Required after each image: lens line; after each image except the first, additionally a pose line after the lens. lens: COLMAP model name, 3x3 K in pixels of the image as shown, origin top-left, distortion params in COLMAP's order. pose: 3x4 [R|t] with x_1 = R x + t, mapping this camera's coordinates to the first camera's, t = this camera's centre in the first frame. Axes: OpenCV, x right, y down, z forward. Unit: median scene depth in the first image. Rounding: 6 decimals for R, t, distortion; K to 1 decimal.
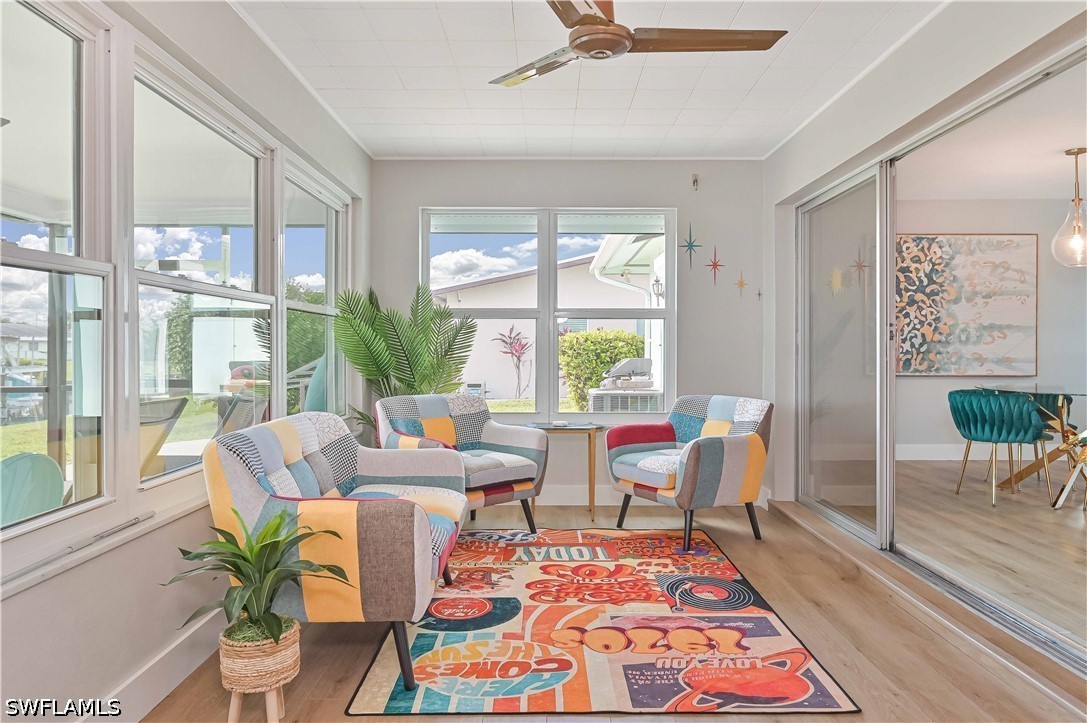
lens RADIAL K [[730.7, 0, 548.3], [0, 730.7, 349.1], [0, 0, 1]] dist [0.002483, 0.001721]
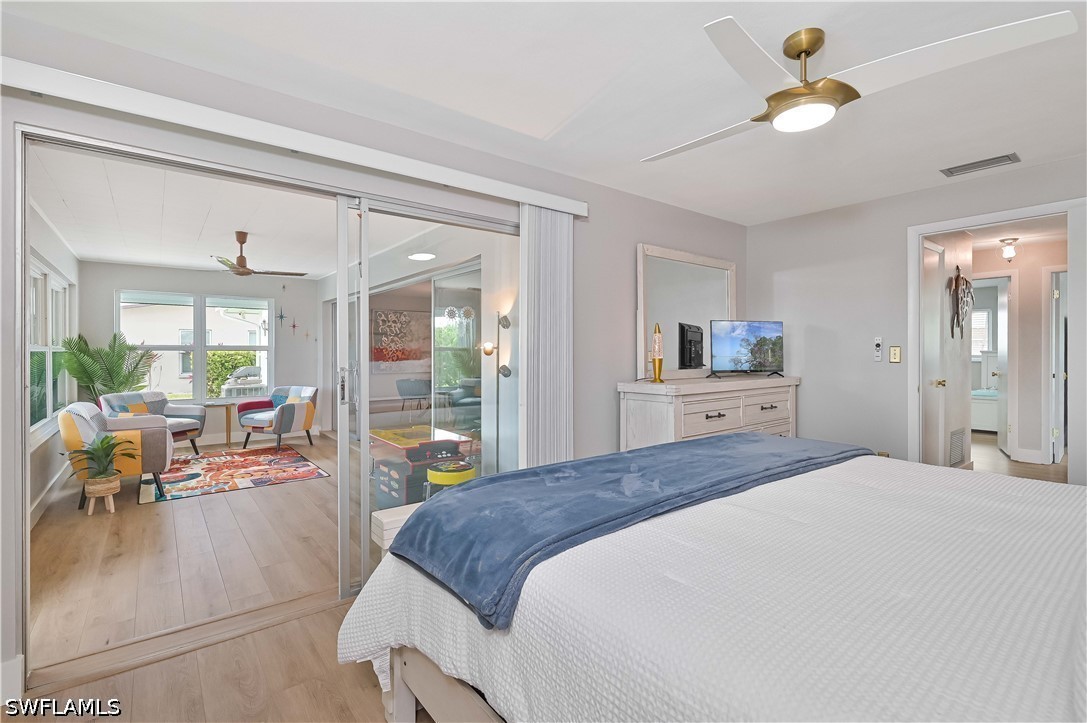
lens RADIAL K [[499.7, 0, 546.3], [0, 499.7, 355.5], [0, 0, 1]] dist [0.002063, 0.000365]
pose [[0.790238, -0.005148, 0.612778, -0.095960], [0.000442, 0.999969, 0.007832, -0.041574], [-0.612800, -0.005918, 0.790216, -0.674522]]
